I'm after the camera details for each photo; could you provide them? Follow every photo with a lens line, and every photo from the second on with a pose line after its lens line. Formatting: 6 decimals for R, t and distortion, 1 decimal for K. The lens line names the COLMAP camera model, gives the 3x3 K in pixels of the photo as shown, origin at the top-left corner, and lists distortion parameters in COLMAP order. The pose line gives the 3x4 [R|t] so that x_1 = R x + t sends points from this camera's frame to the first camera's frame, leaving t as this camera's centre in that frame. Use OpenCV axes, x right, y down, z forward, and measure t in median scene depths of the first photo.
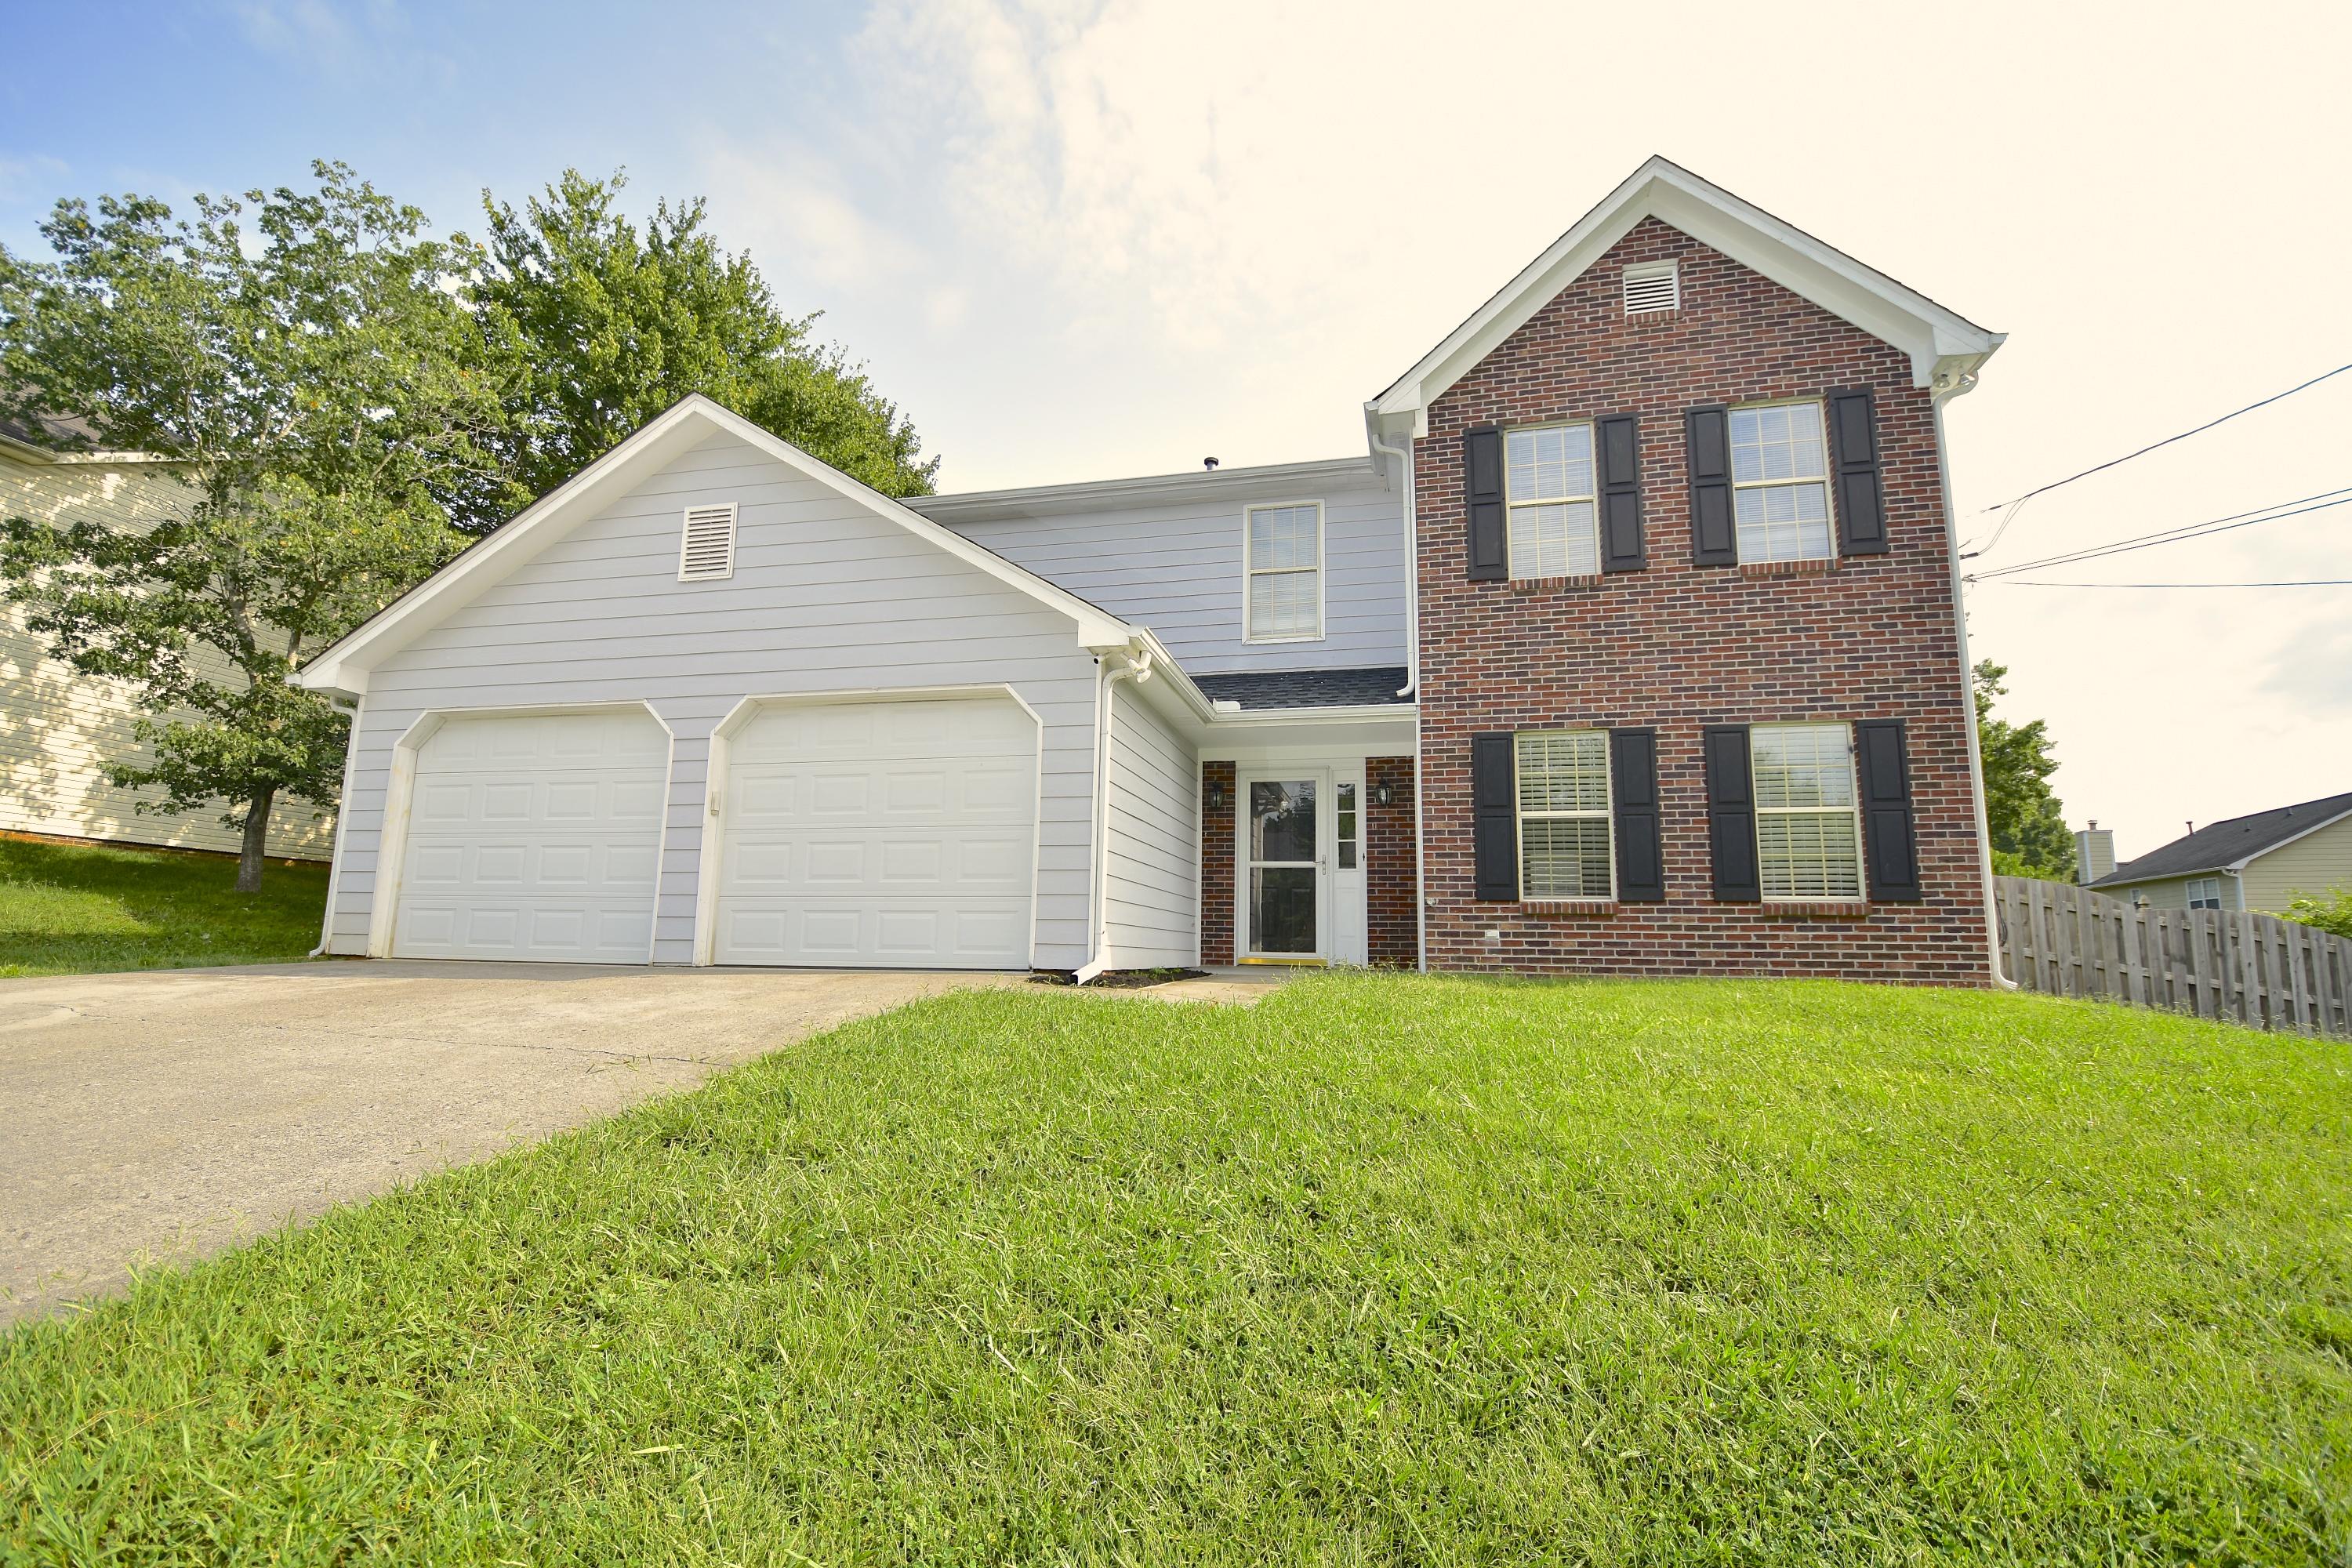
lens RADIAL K [[1052.7, 0, 1171.1], [0, 1052.7, 791.6], [0, 0, 1]] dist [0.020735, -0.026307]
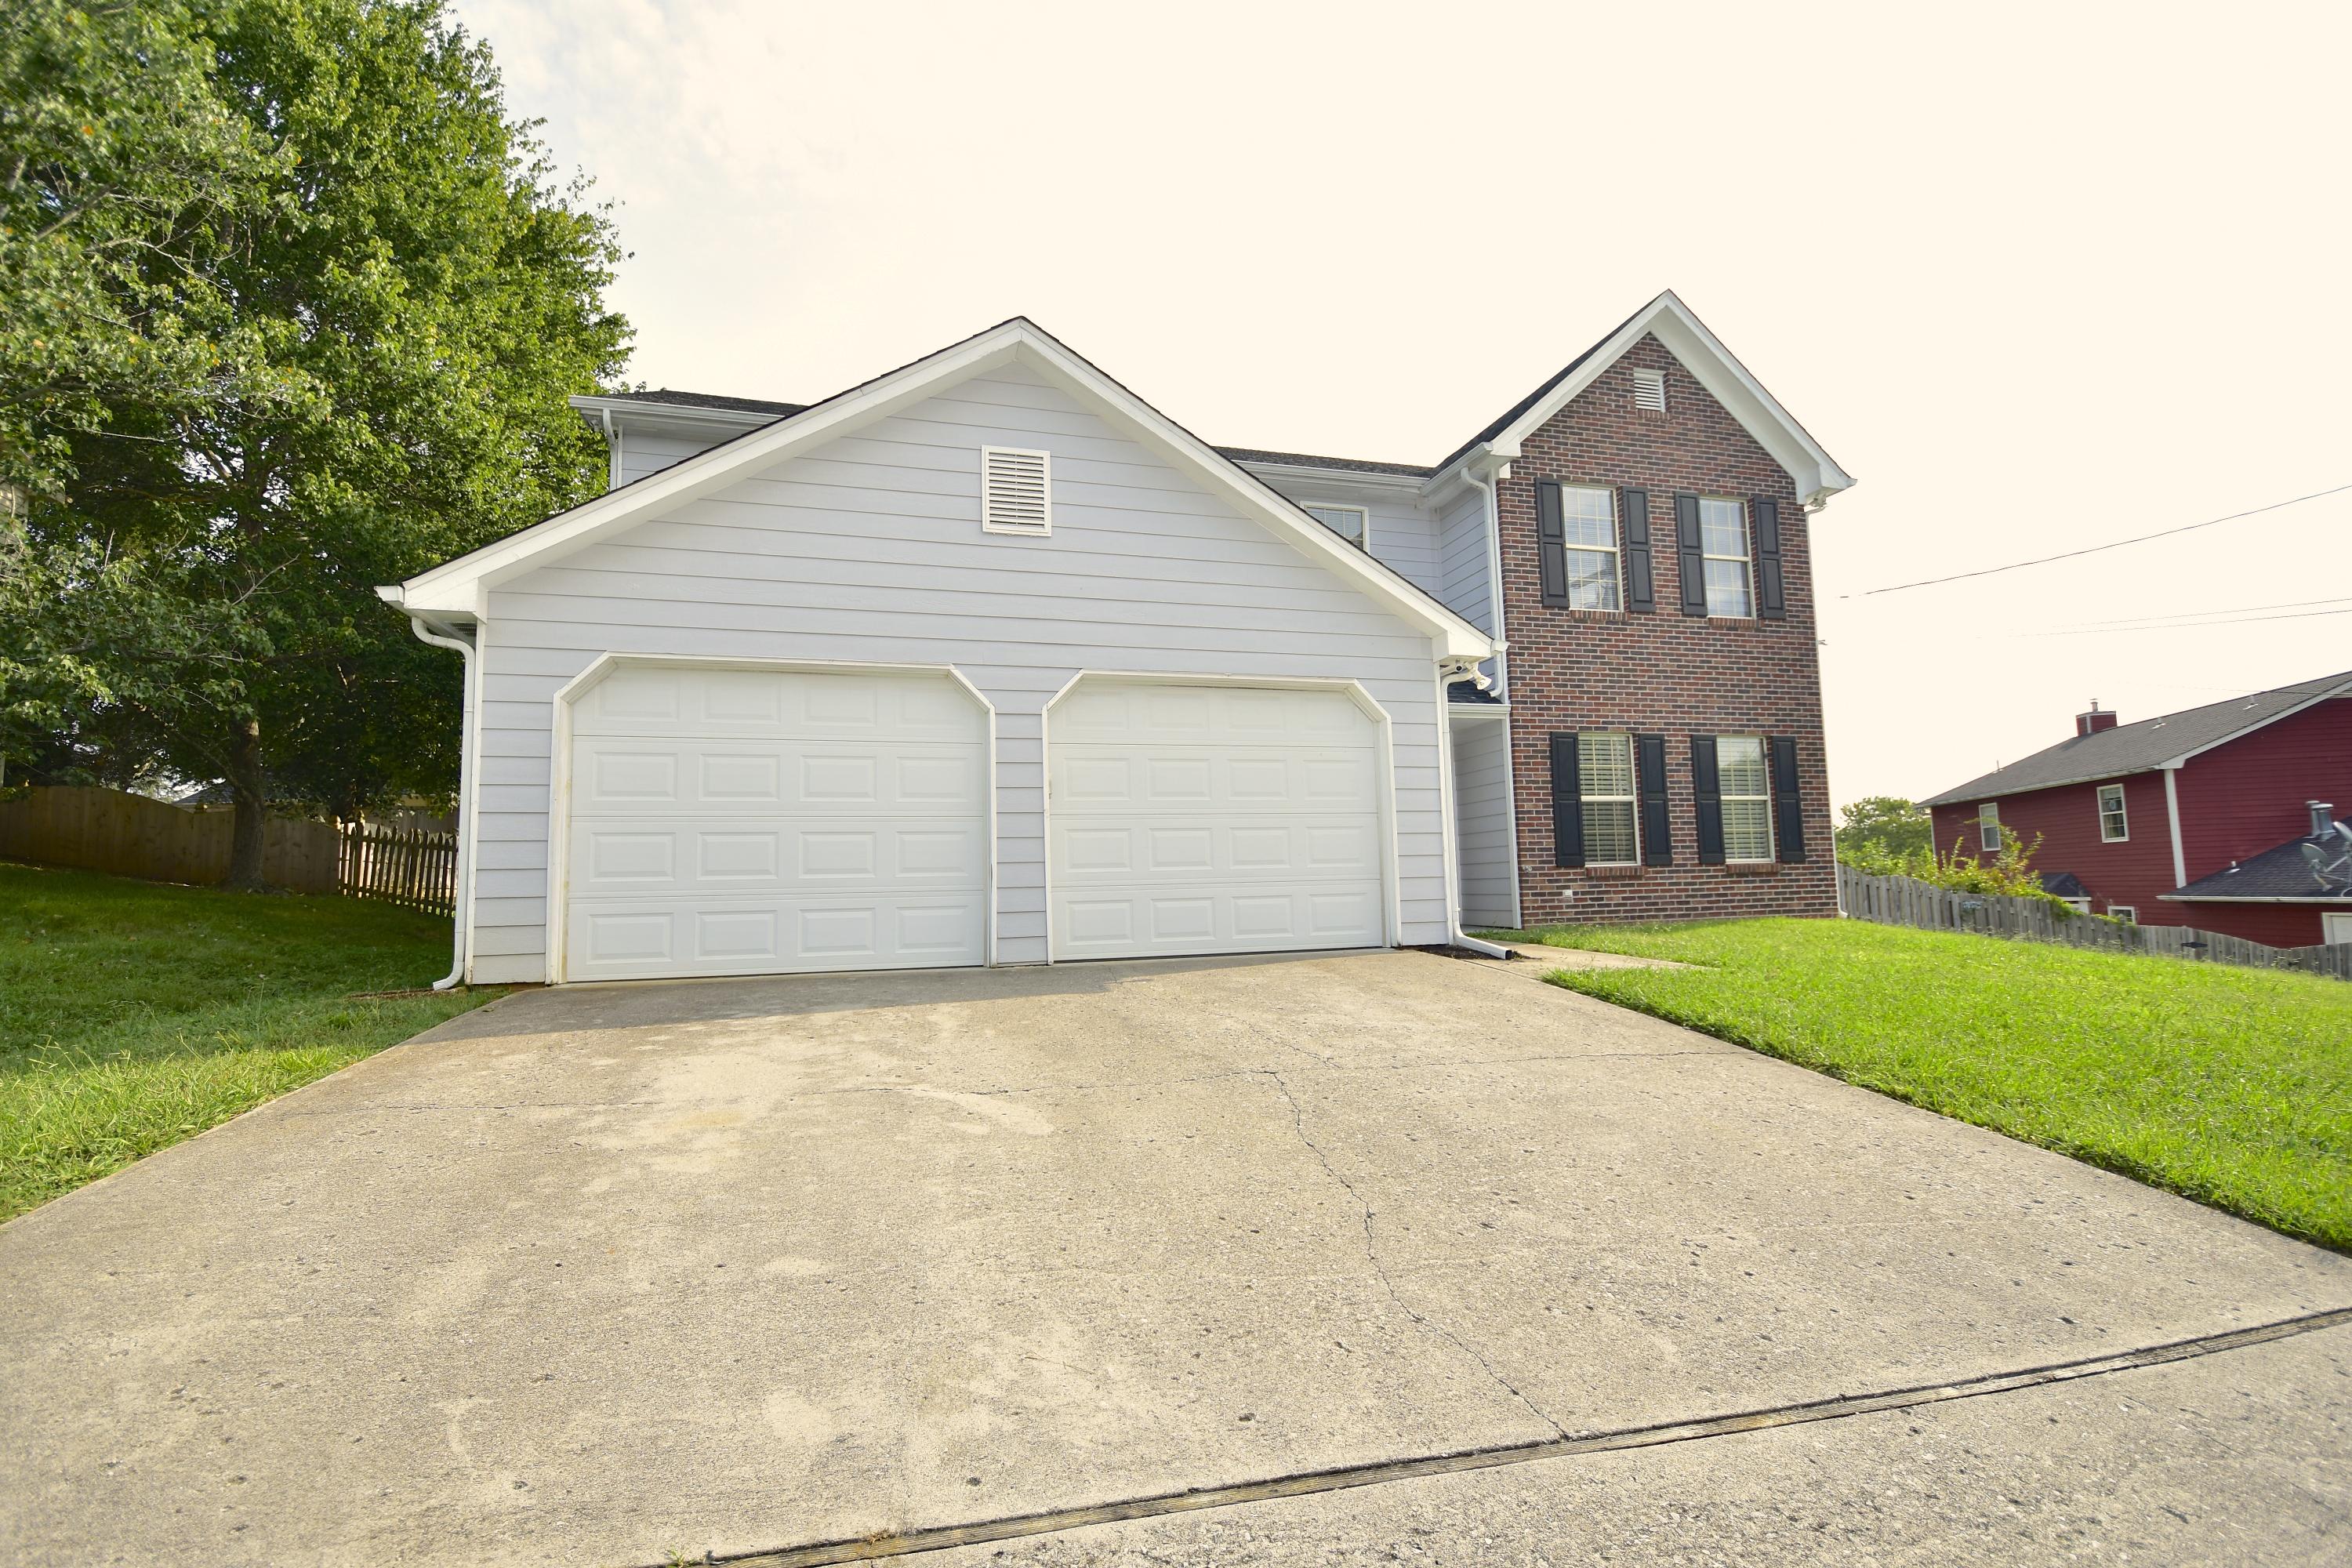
lens RADIAL K [[1052.7, 0, 1171.1], [0, 1052.7, 791.6], [0, 0, 1]] dist [0.020735, -0.026307]
pose [[0.869858, 0.008098, 0.493236, -0.697915], [-0.037943, 0.998001, 0.050531, -0.030600], [-0.491841, -0.062670, 0.868427, 0.136415]]
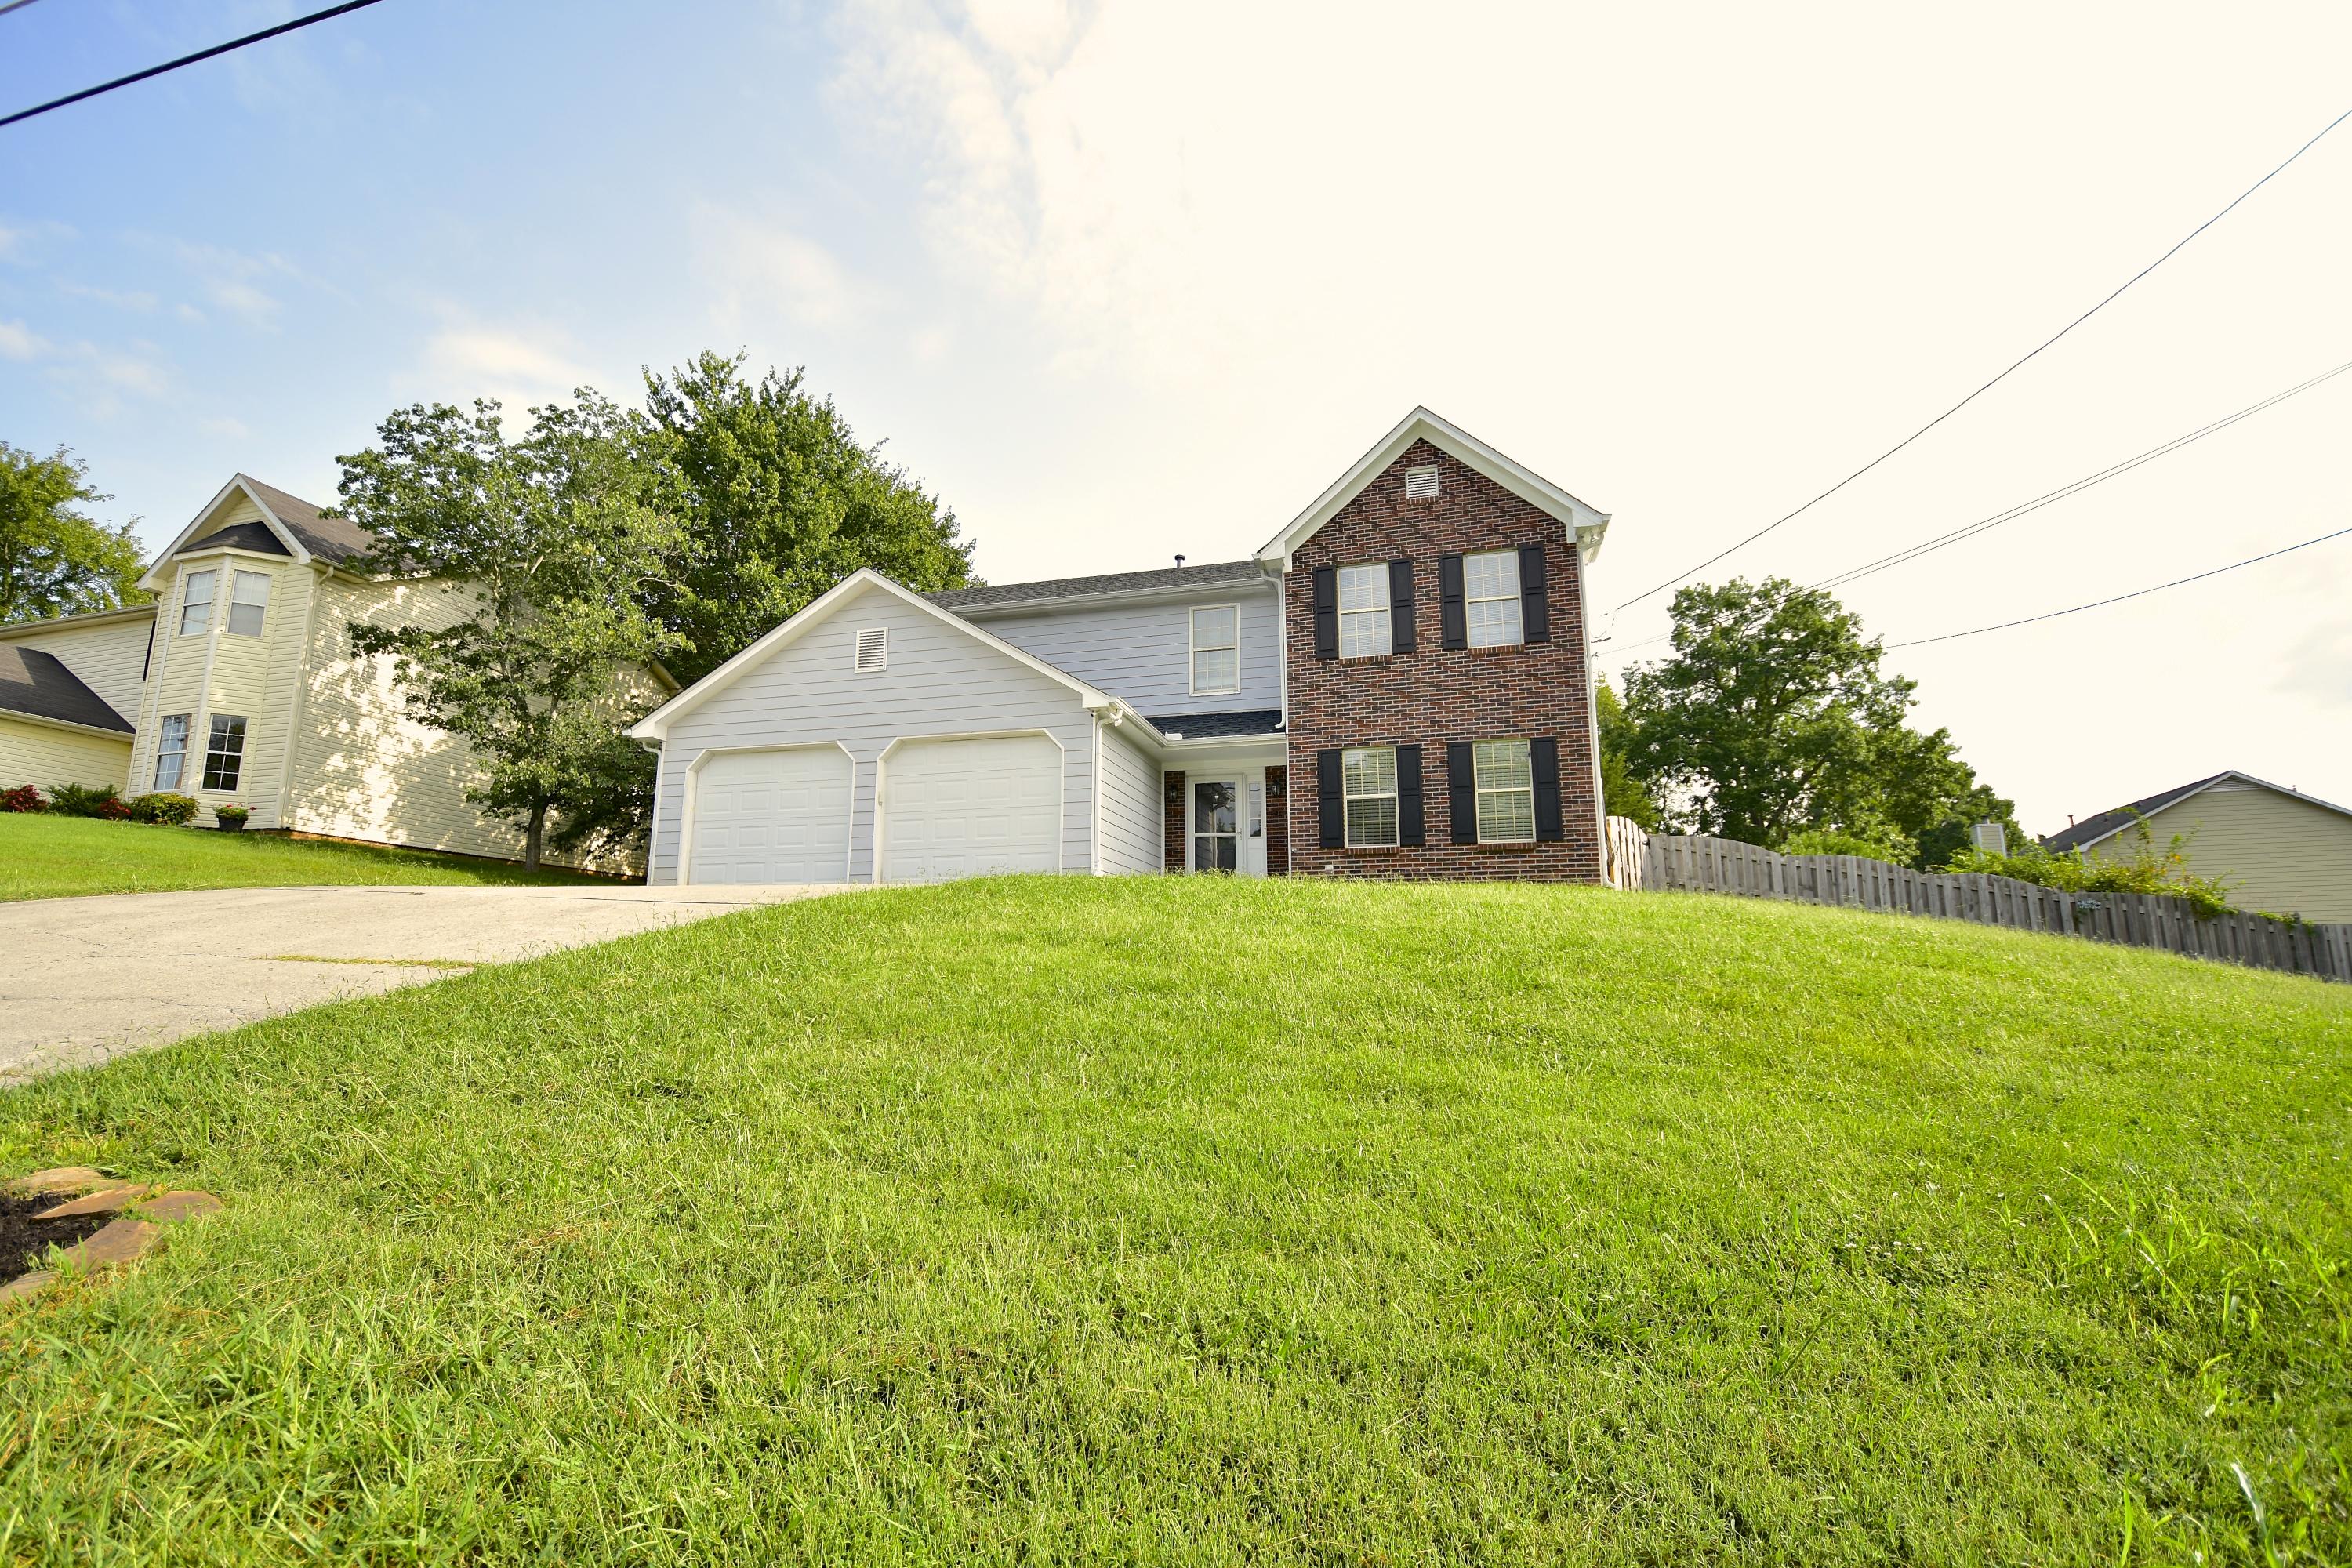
lens RADIAL K [[1052.7, 0, 1171.1], [0, 1052.7, 791.6], [0, 0, 1]] dist [0.020735, -0.026307]
pose [[0.999708, -0.020161, -0.013357, 0.070720], [0.019858, 0.999550, -0.022469, 0.043839], [0.013804, 0.022198, 0.999658, -0.674659]]
